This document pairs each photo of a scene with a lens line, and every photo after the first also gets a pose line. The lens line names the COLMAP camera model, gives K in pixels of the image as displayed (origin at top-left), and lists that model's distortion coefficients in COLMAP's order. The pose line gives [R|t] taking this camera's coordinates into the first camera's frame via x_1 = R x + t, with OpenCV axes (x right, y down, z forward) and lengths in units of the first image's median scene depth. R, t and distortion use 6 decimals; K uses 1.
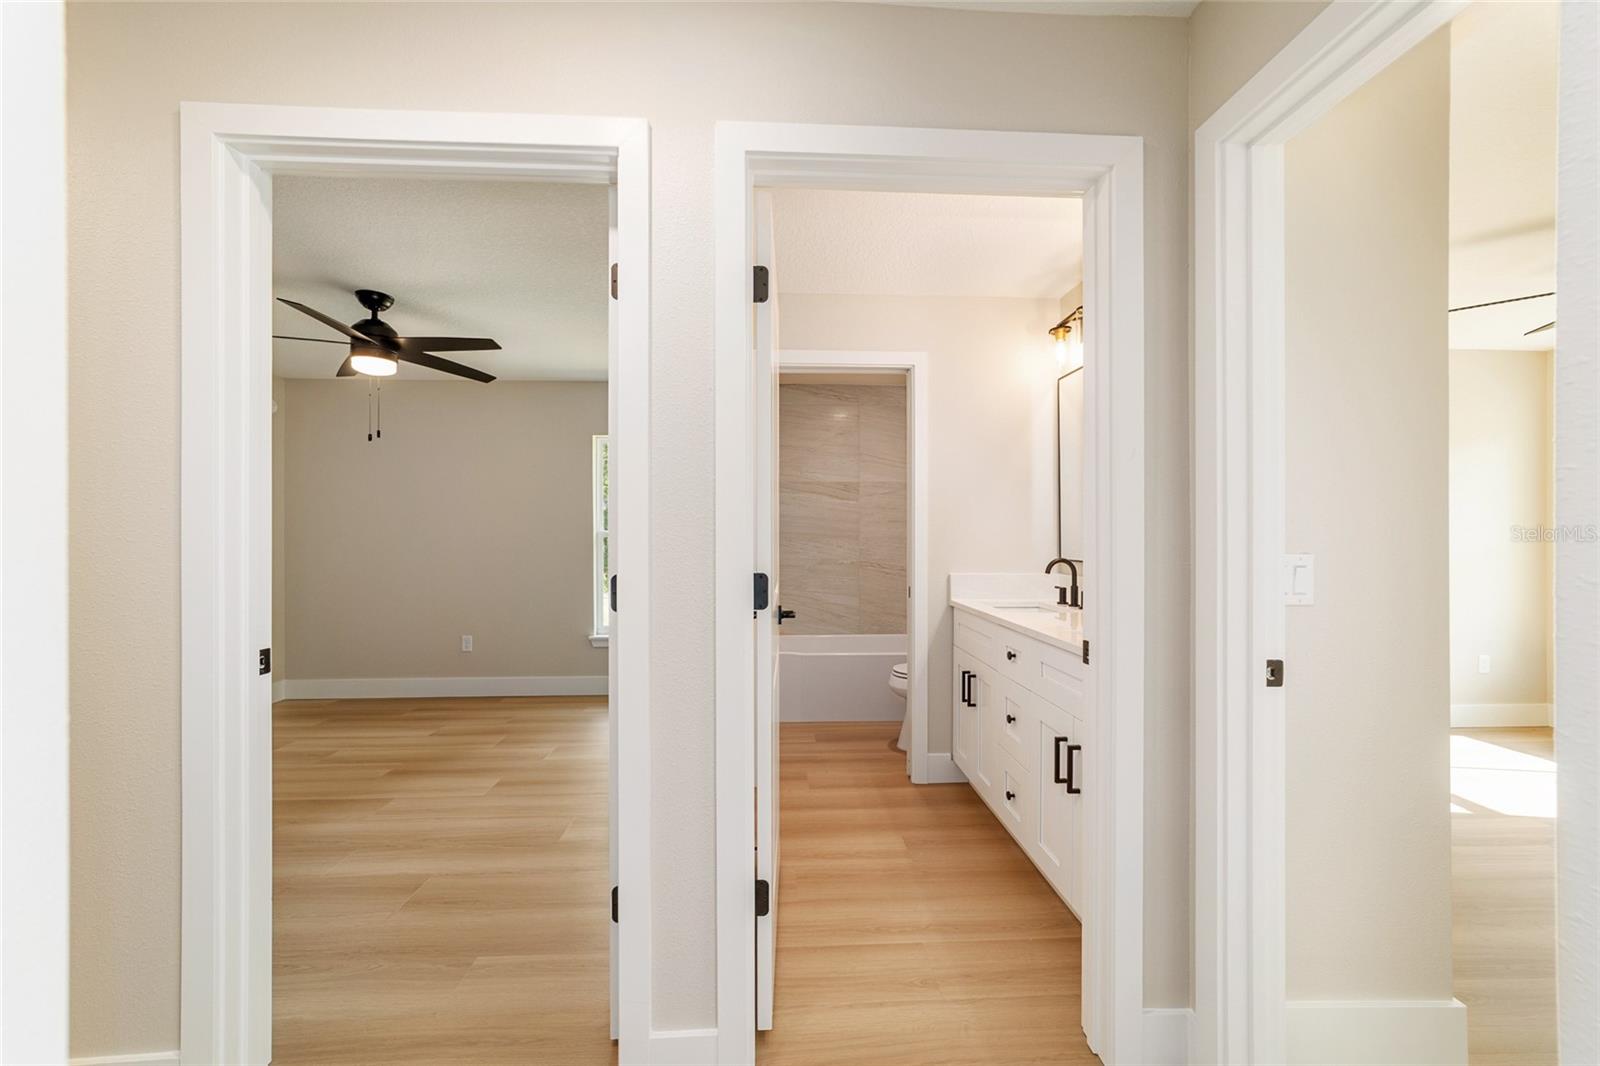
lens RADIAL K [[611.9, 0, 804.4], [0, 611.9, 533.2], [0, 0, 1]] dist [-0.016178, 0.000227]
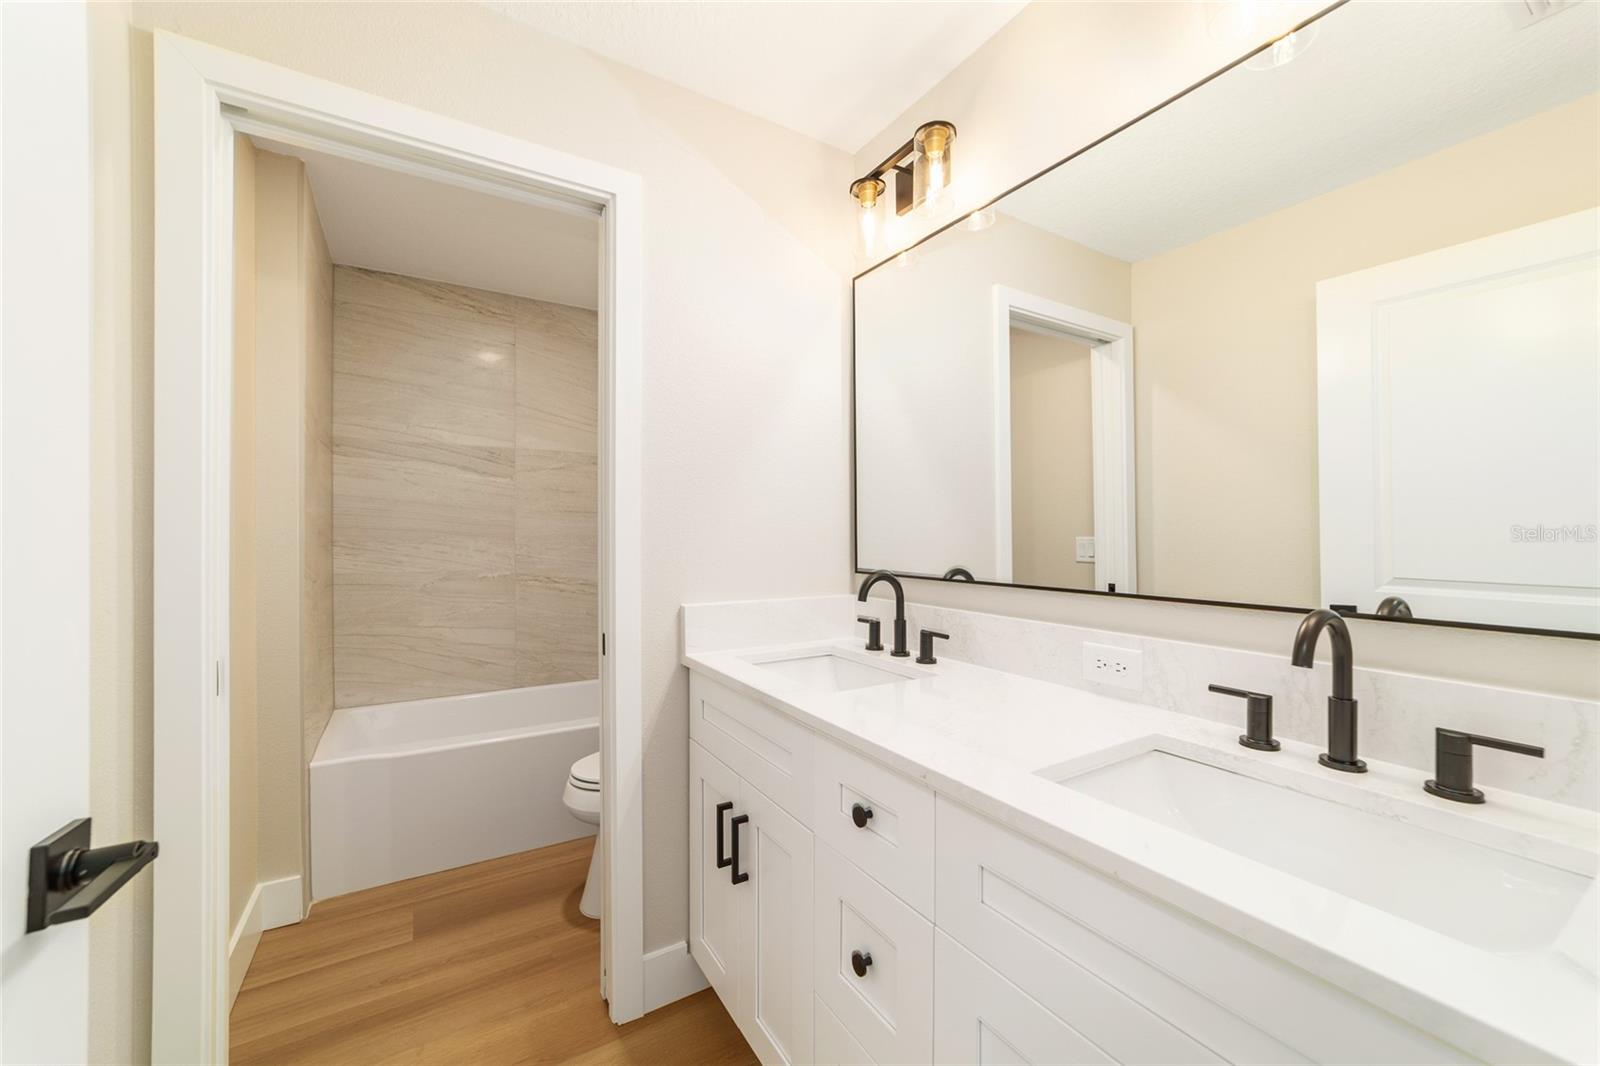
lens RADIAL K [[611.9, 0, 800.2], [0, 611.9, 534.2], [0, 0, 1]] dist [-0.016178, 0.000227]
pose [[0.876879, -0.002050, 0.480706, 0.063639], [-0.000898, 0.999982, 0.005901, 0.001354], [-0.480710, -0.005606, 0.876862, 0.427832]]
